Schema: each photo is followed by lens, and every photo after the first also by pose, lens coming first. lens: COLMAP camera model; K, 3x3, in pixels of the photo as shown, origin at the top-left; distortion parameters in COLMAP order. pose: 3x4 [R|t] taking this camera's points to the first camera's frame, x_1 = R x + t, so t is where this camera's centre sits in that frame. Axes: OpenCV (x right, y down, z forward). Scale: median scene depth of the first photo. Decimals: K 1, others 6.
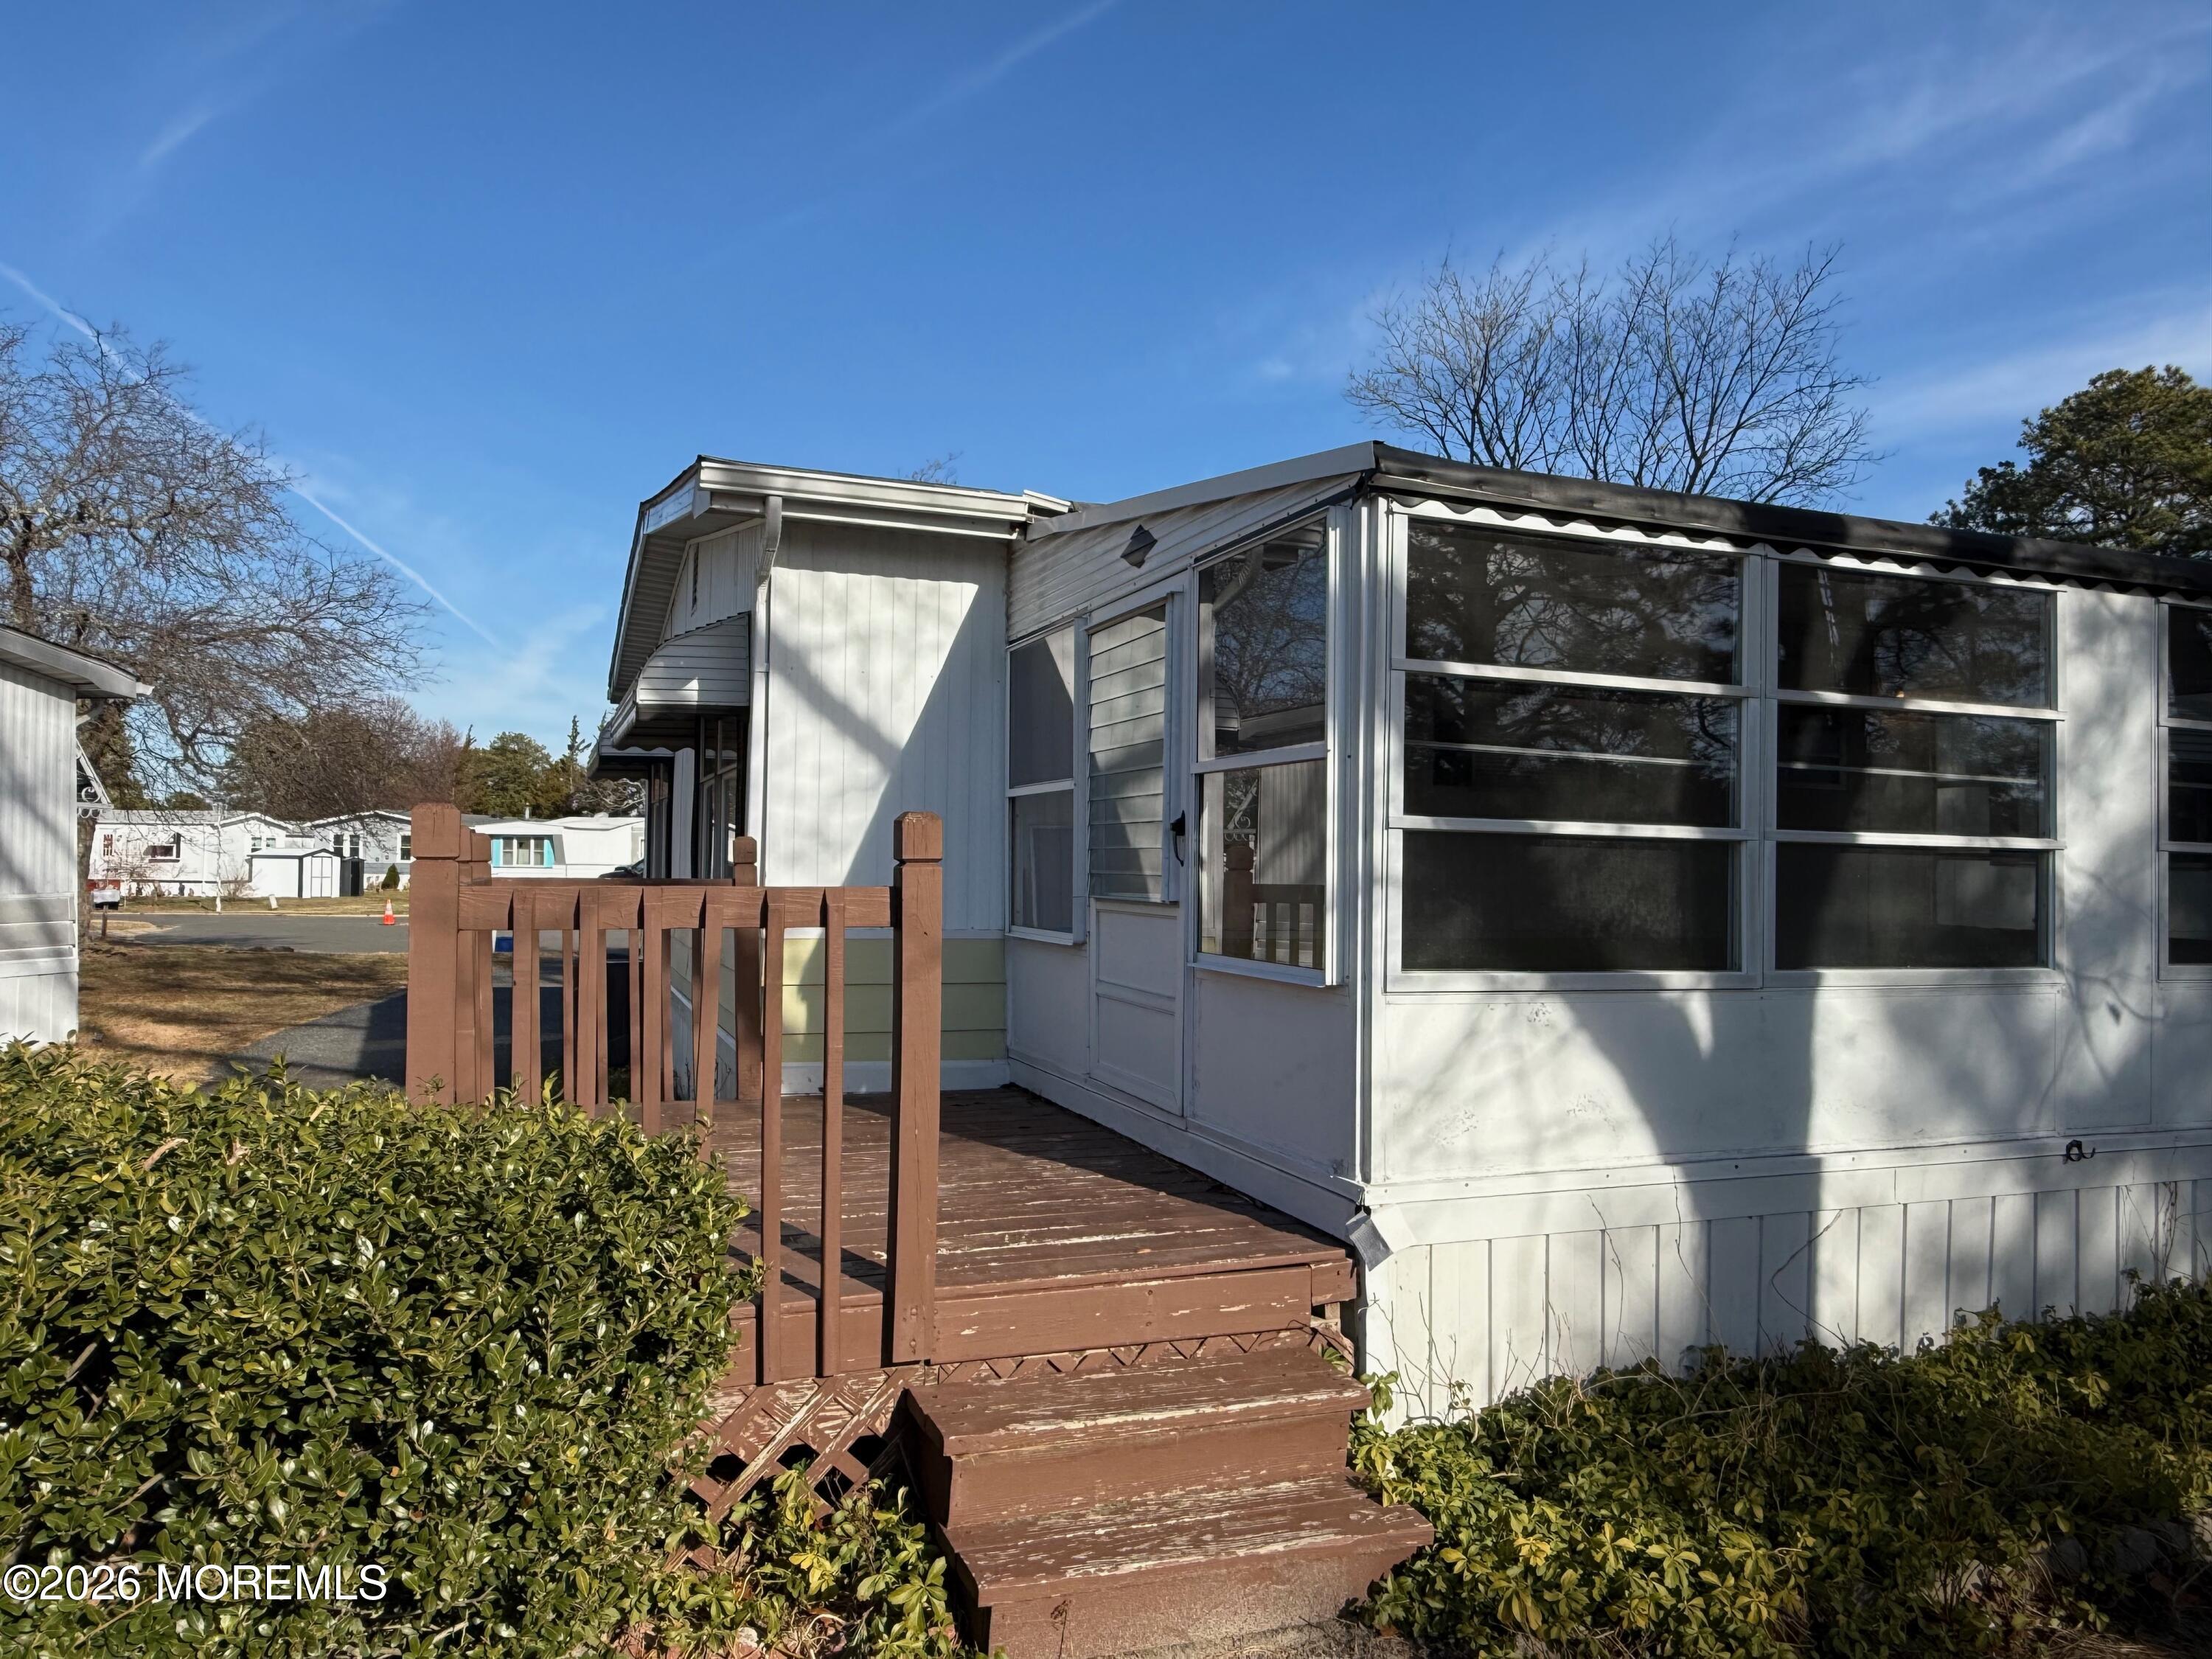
lens RADIAL K [[1466.4, 0, 1106.0], [0, 1466.4, 829.5], [0, 0, 1]] dist [0.008182, 0.001340]
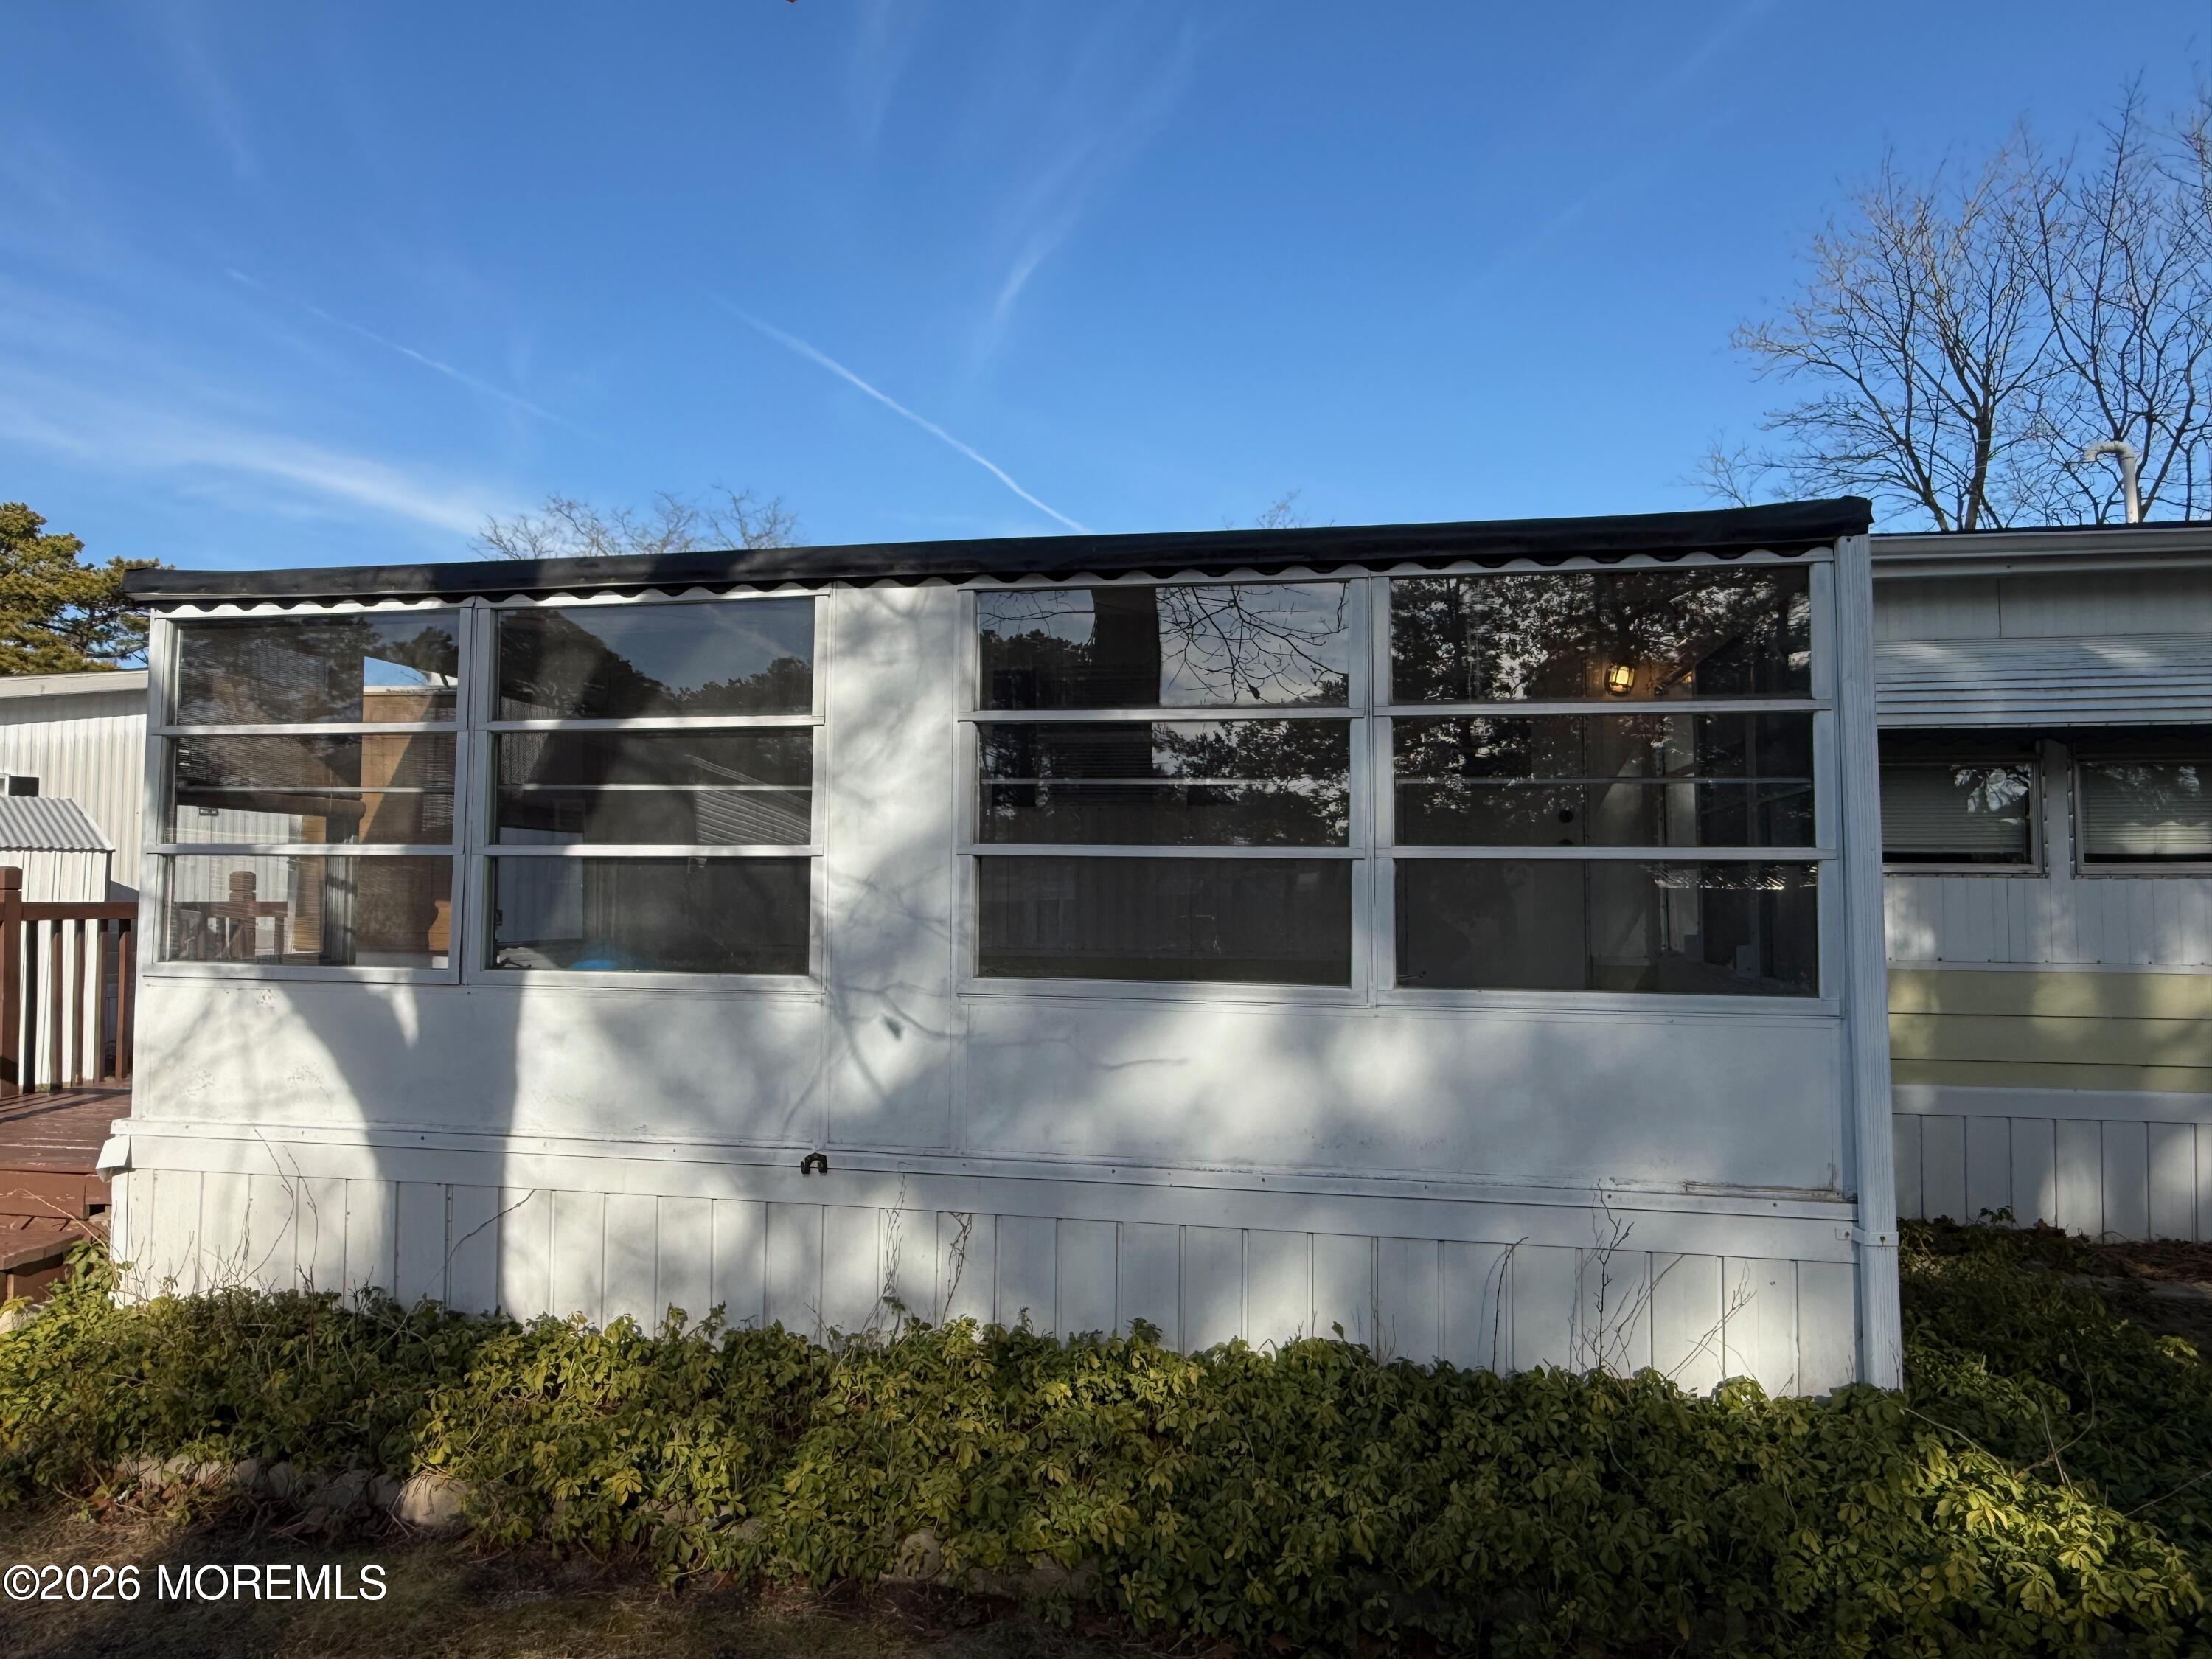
lens RADIAL K [[1466.4, 0, 1106.0], [0, 1466.4, 829.5], [0, 0, 1]] dist [0.008182, 0.001340]
pose [[0.844275, -0.038232, -0.534545, 1.418271], [0.021077, 0.999049, -0.038164, 0.039258], [0.535496, 0.020955, 0.844278, 0.292183]]
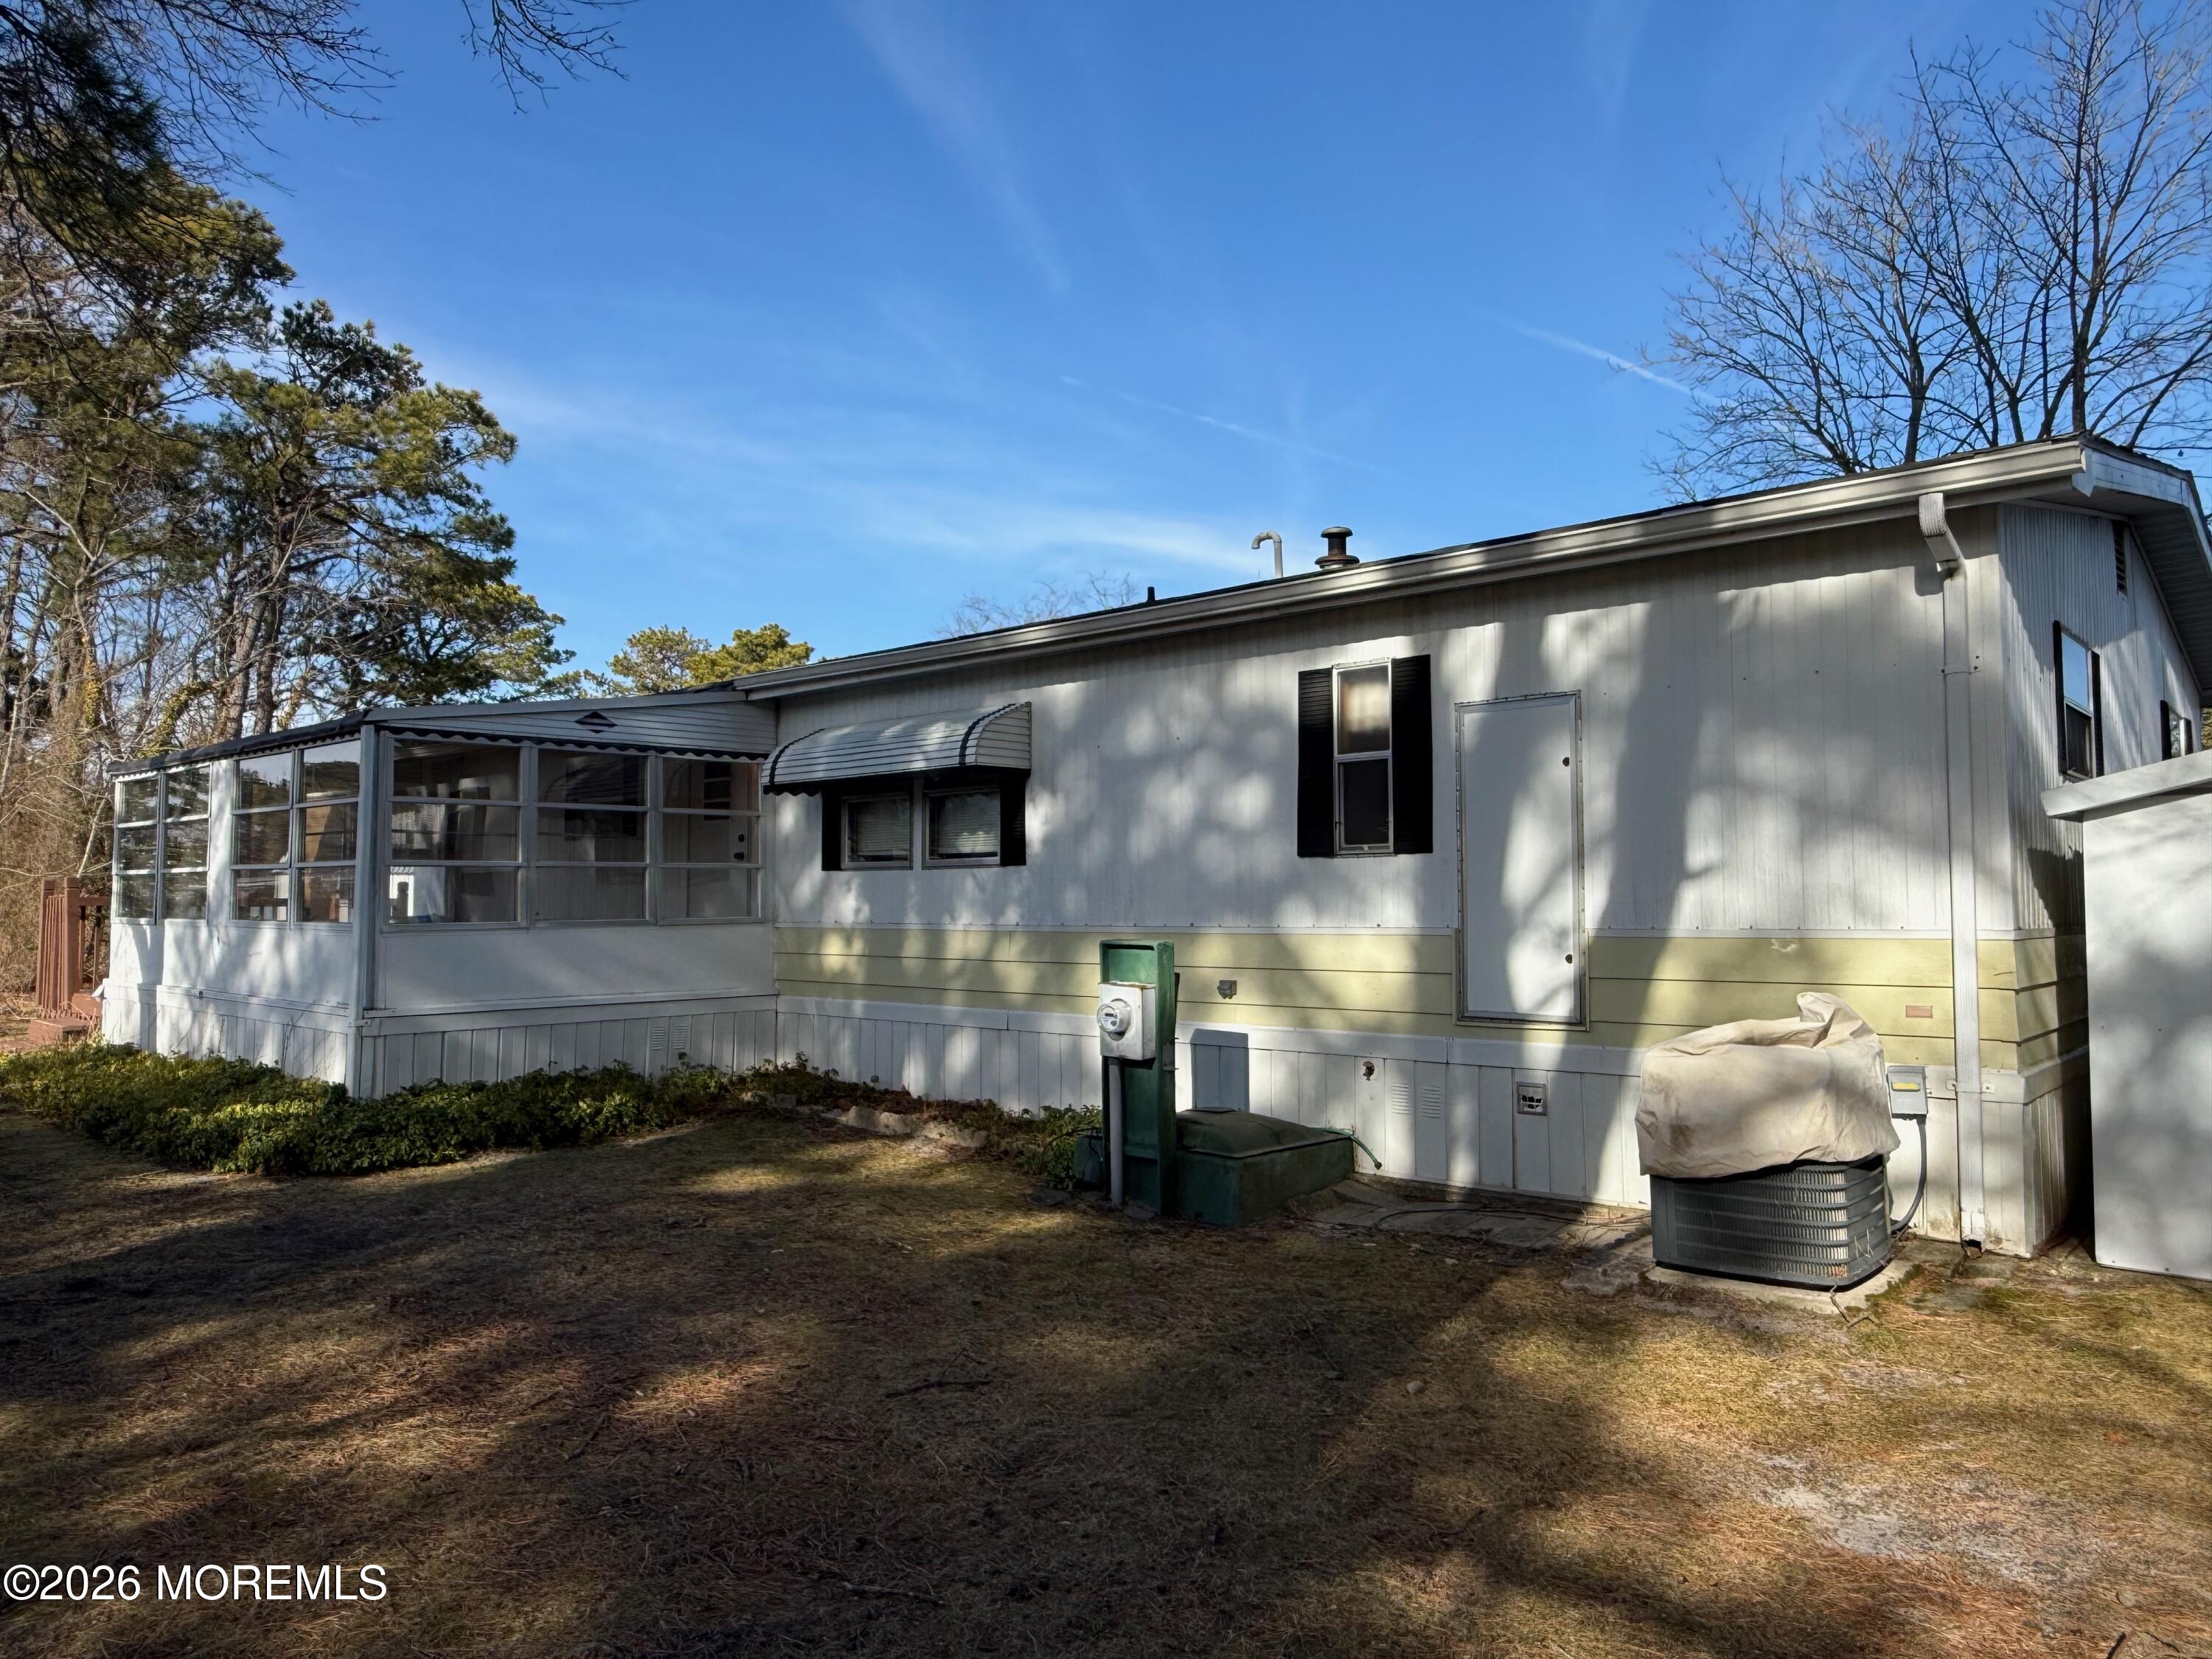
lens RADIAL K [[1524.7, 0, 1106.0], [0, 1524.7, 829.5], [0, 0, 1]] dist [0.001724, 0.000084]
pose [[0.452014, -0.068670, -0.889364, 3.733741], [0.024313, 0.997610, -0.064671, 0.152135], [0.891679, 0.007609, 0.452604, 1.254704]]
